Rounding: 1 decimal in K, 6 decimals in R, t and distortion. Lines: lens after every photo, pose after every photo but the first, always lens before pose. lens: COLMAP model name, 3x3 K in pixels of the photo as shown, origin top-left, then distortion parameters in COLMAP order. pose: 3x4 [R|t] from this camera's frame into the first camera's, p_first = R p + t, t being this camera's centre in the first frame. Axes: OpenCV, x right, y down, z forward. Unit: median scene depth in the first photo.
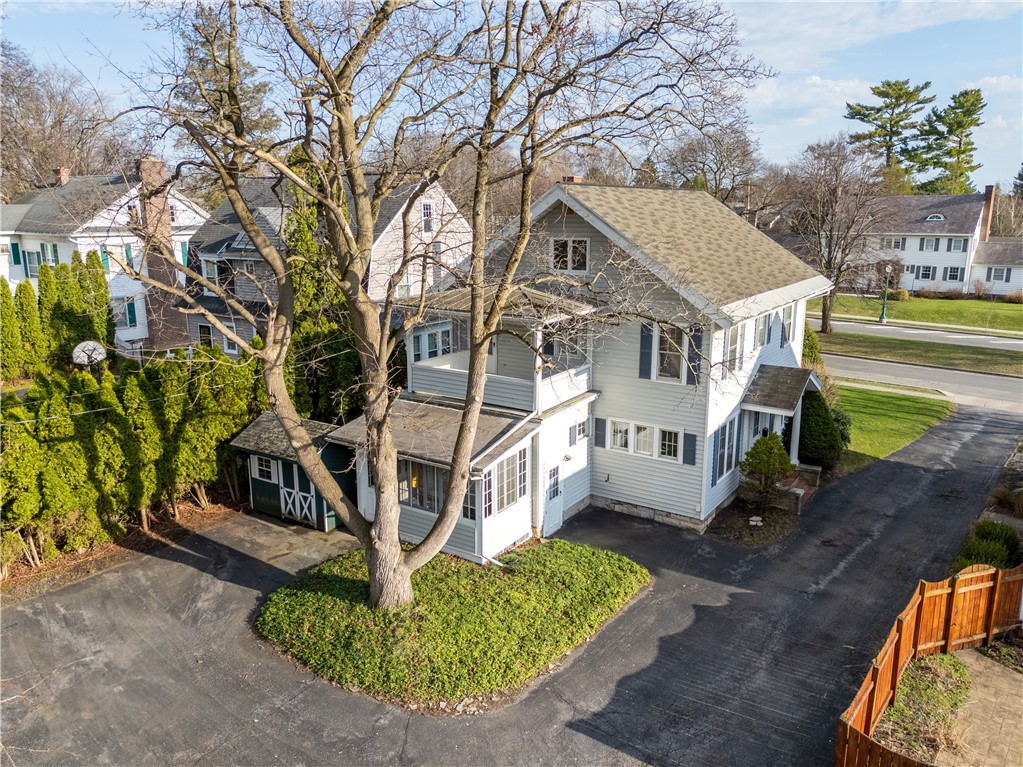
lens RADIAL K [[757.7, 0, 511.5], [0, 757.7, 383.5], [0, 0, 1]] dist [0.032240, -0.004765]
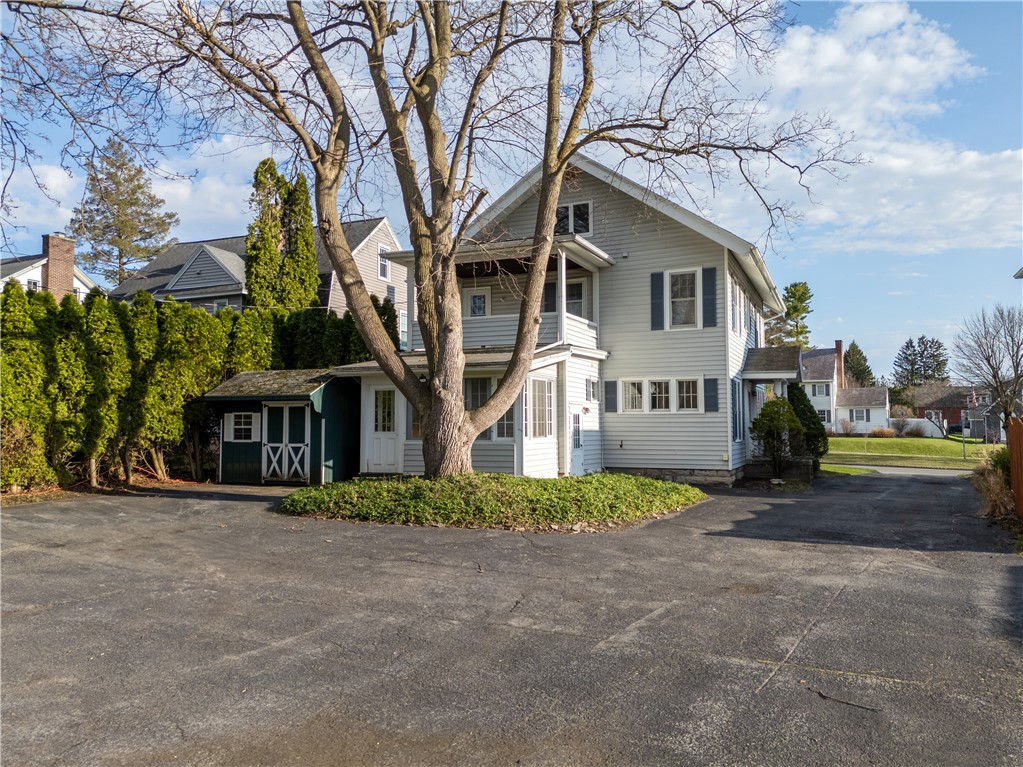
lens RADIAL K [[757.7, 0, 511.5], [0, 757.7, 383.5], [0, 0, 1]] dist [0.032240, -0.004765]
pose [[0.984702, 0.007616, 0.174082, -0.179397], [0.039458, 0.963347, -0.265342, 0.311494], [-0.169722, 0.268152, 0.948309, 0.121177]]
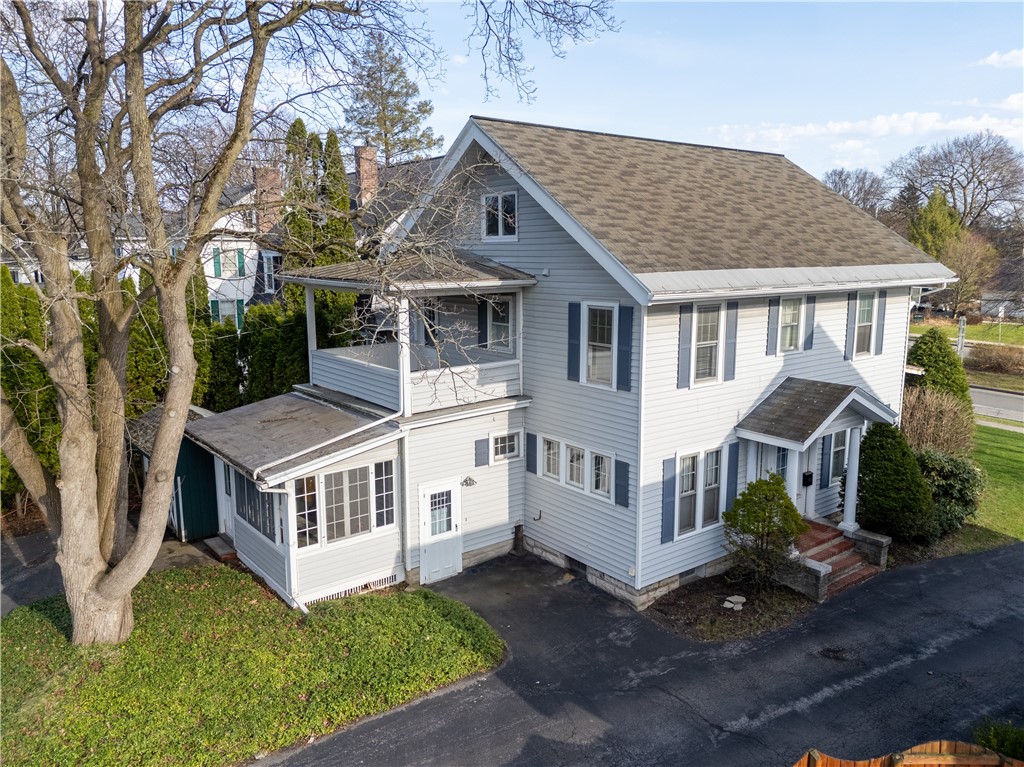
lens RADIAL K [[765.4, 0, 513.0], [0, 765.4, 372.0], [0, 0, 1]] dist [0.047369, -0.001613]
pose [[0.953099, 0.048916, -0.298681, 0.337142], [-0.068353, 0.996145, -0.054975, 0.029305], [0.294840, 0.072812, 0.952768, 0.284902]]
